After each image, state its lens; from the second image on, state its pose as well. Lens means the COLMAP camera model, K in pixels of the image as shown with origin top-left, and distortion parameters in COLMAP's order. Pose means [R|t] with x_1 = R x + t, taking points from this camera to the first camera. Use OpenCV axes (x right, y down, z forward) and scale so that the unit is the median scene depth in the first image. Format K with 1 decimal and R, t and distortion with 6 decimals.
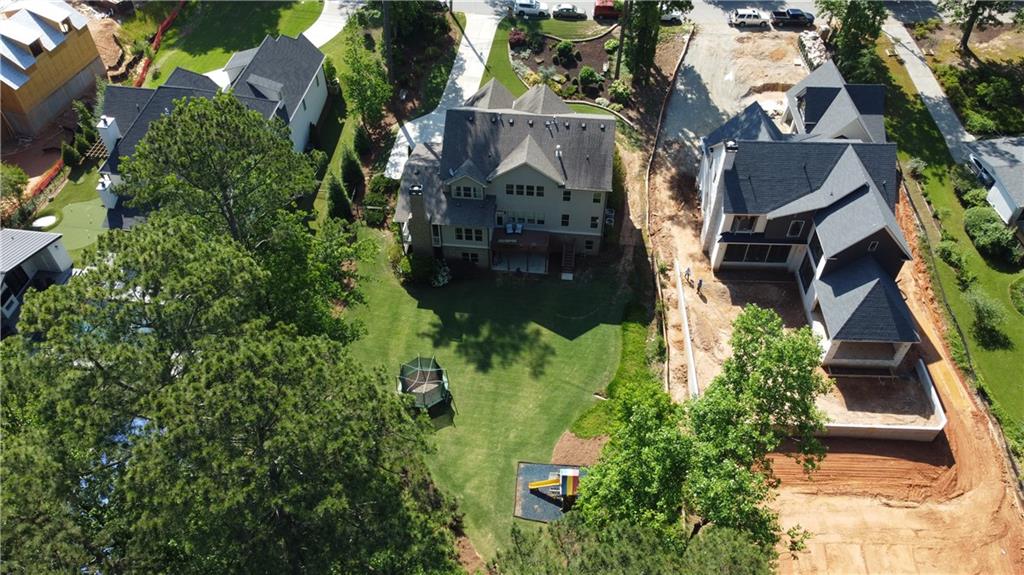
lens RADIAL K [[772.4, 0, 507.2], [0, 772.4, 288.9], [0, 0, 1]] dist [0.001480, -0.005511]
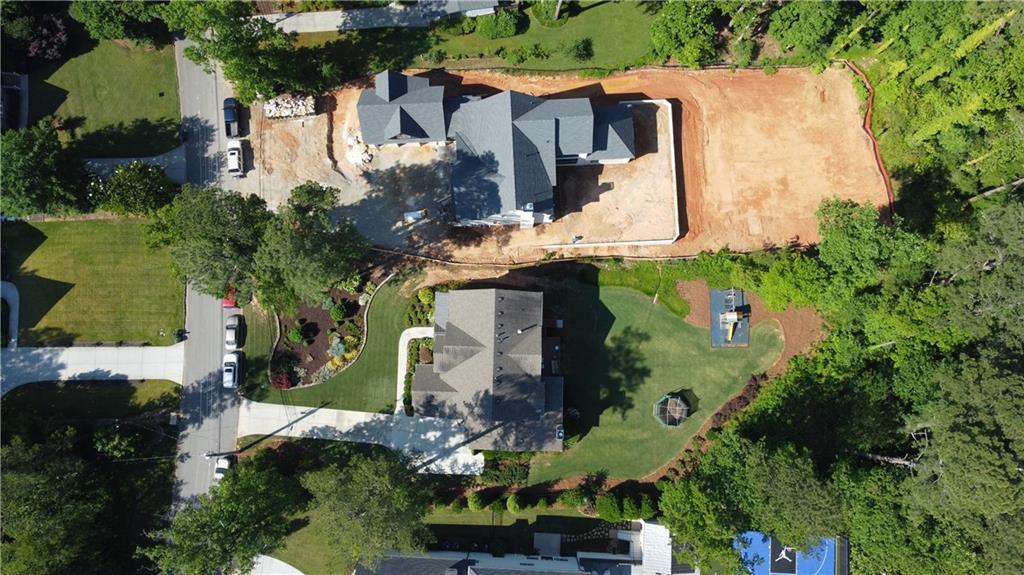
lens RADIAL K [[772.4, 0, 509.0], [0, 772.4, 287.0], [0, 0, 1]] dist [0.001480, -0.005511]
pose [[-0.084341, -0.991205, 0.101976, 0.008113], [0.734858, 0.007244, 0.678183, -1.086182], [-0.672957, 0.132136, 0.727784, 0.033358]]
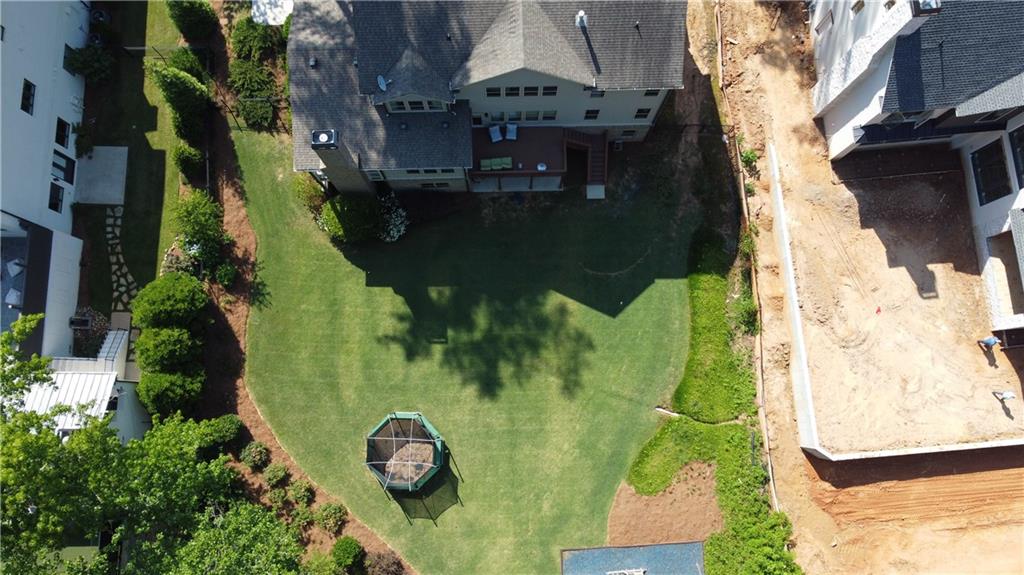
lens RADIAL K [[772.4, 0, 508.5], [0, 772.4, 286.4], [0, 0, 1]] dist [0.001480, -0.005511]
pose [[0.991683, -0.126546, 0.023475, -0.016547], [0.092141, 0.825390, 0.556993, -0.318911], [-0.089861, -0.550198, 0.830185, 0.472391]]
